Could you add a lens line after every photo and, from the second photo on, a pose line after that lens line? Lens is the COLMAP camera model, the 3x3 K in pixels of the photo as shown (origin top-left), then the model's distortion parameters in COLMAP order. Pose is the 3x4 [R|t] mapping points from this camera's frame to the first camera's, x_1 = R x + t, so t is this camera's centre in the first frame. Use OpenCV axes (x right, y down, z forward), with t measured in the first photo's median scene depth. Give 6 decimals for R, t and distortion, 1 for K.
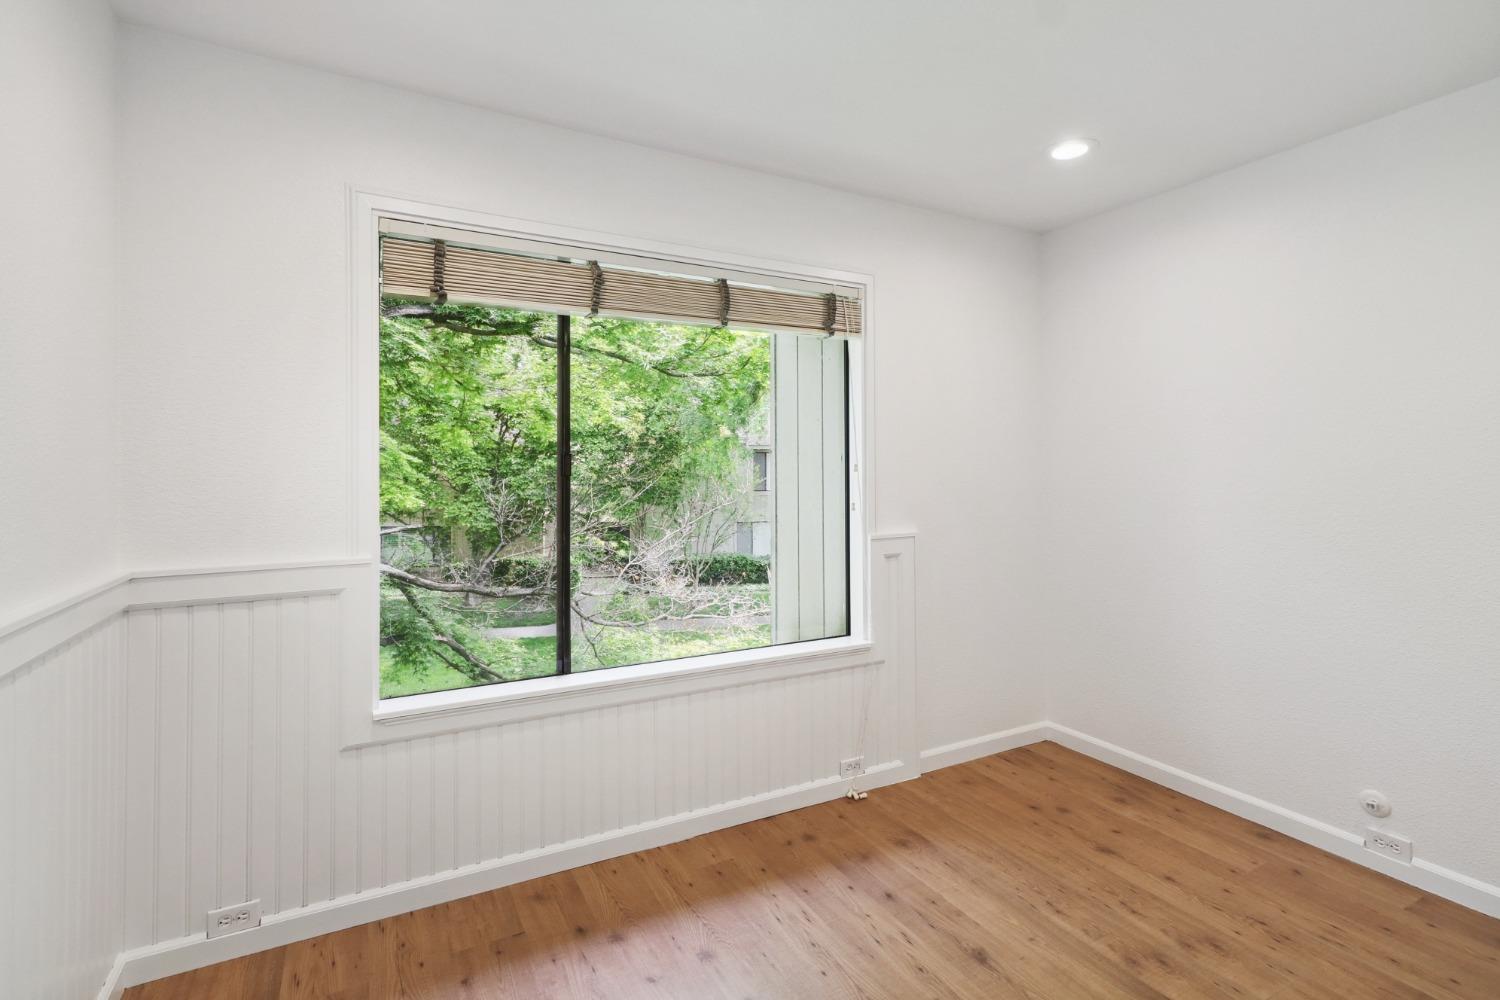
lens RADIAL K [[727.1, 0, 743.6], [0, 727.1, 488.4], [0, 0, 1]] dist [0.005432, 0.003035]
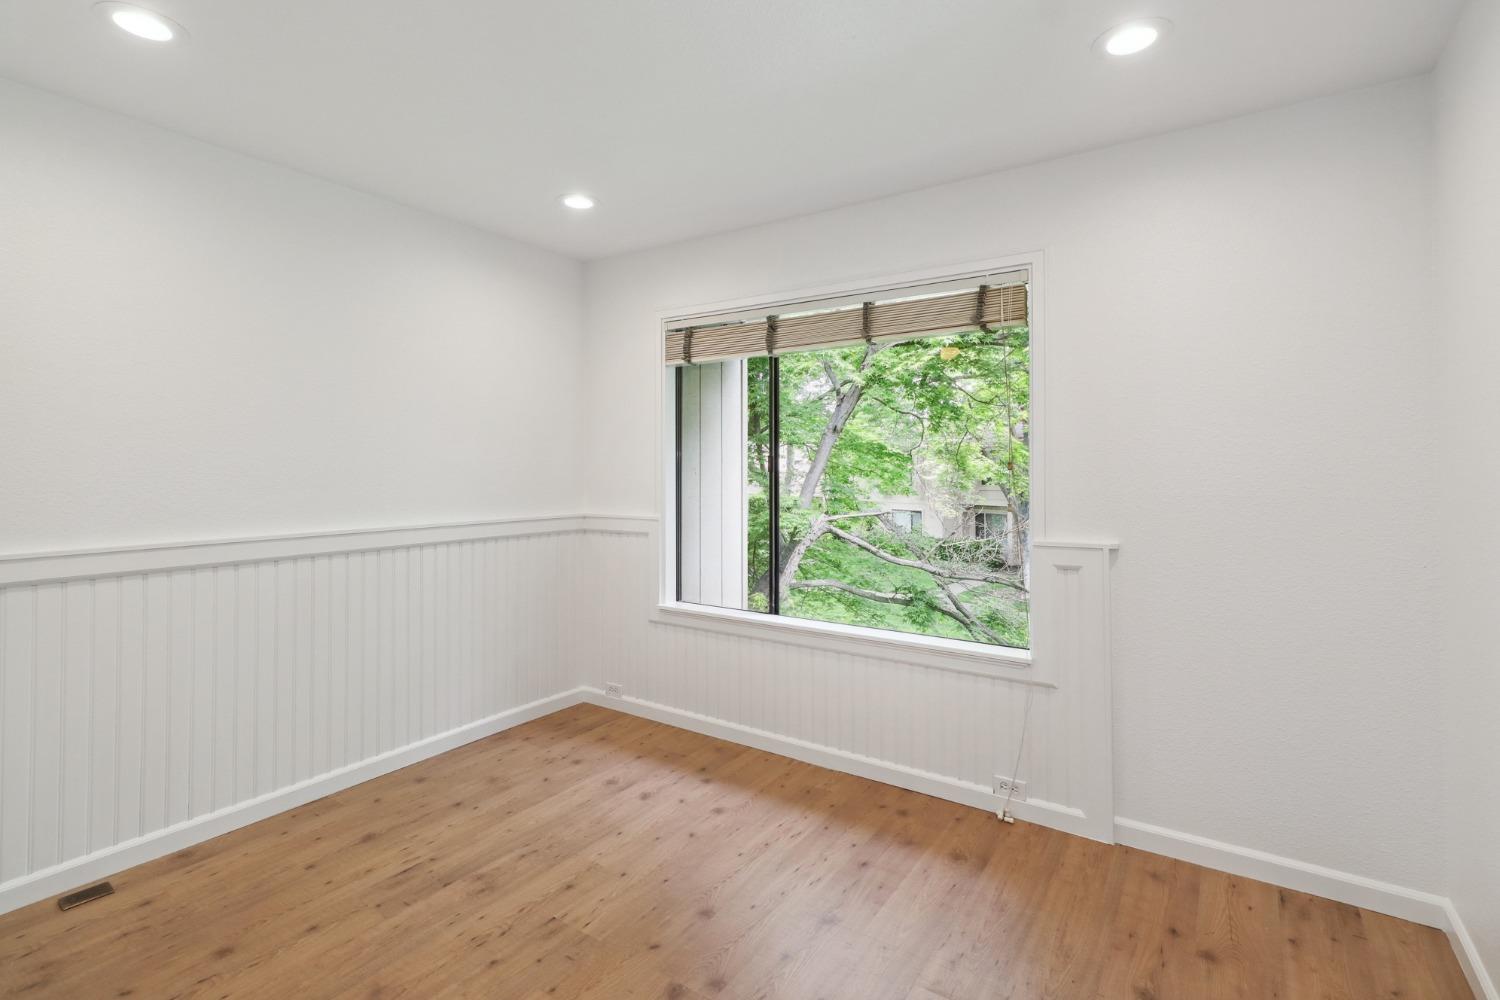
lens RADIAL K [[727.1, 0, 736.8], [0, 727.1, 495.6], [0, 0, 1]] dist [0.005432, 0.003035]
pose [[0.448584, 0.036819, -0.892982, 0.925726], [-0.027297, 0.999249, 0.027488, -0.007724], [0.893324, 0.012045, 0.449252, 0.301169]]
